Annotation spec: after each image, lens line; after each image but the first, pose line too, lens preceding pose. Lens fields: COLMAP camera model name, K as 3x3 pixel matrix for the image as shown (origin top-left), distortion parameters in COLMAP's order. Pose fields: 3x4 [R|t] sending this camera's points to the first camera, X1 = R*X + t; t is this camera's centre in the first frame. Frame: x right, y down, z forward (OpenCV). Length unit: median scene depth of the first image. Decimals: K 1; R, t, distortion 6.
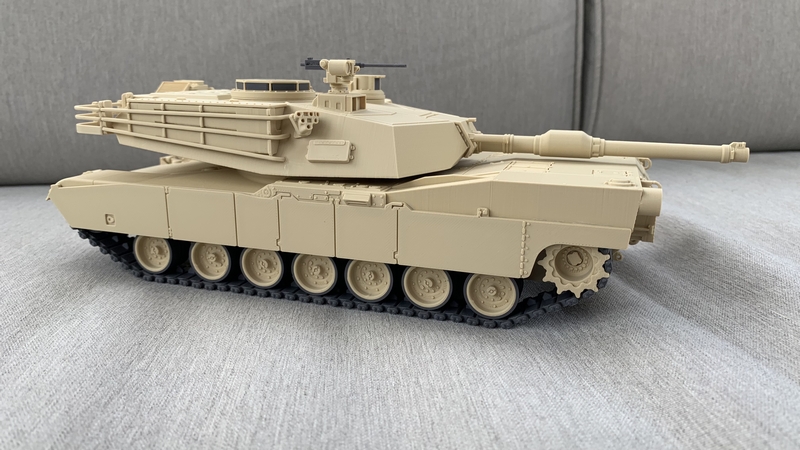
lens RADIAL K [[623.0, 0, 400.0], [0, 623.0, 225.0], [0, 0, 1]] dist [0.001127, -0.005105]
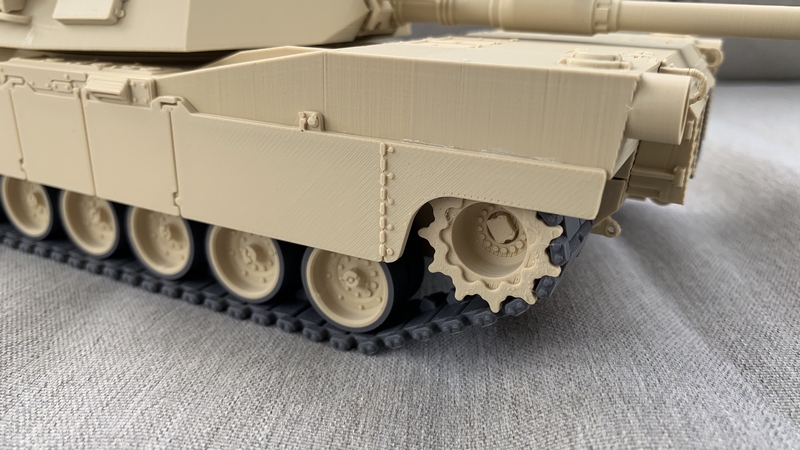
lens RADIAL K [[655.6, 0, 400.0], [0, 655.6, 225.0], [0, 0, 1]] dist [-0.004268, -0.008202]
pose [[0.988068, 0.065143, -0.139563, 0.275350], [-0.051653, 0.993827, 0.098187, 0.006141], [0.145097, -0.089807, 0.985333, 0.498999]]
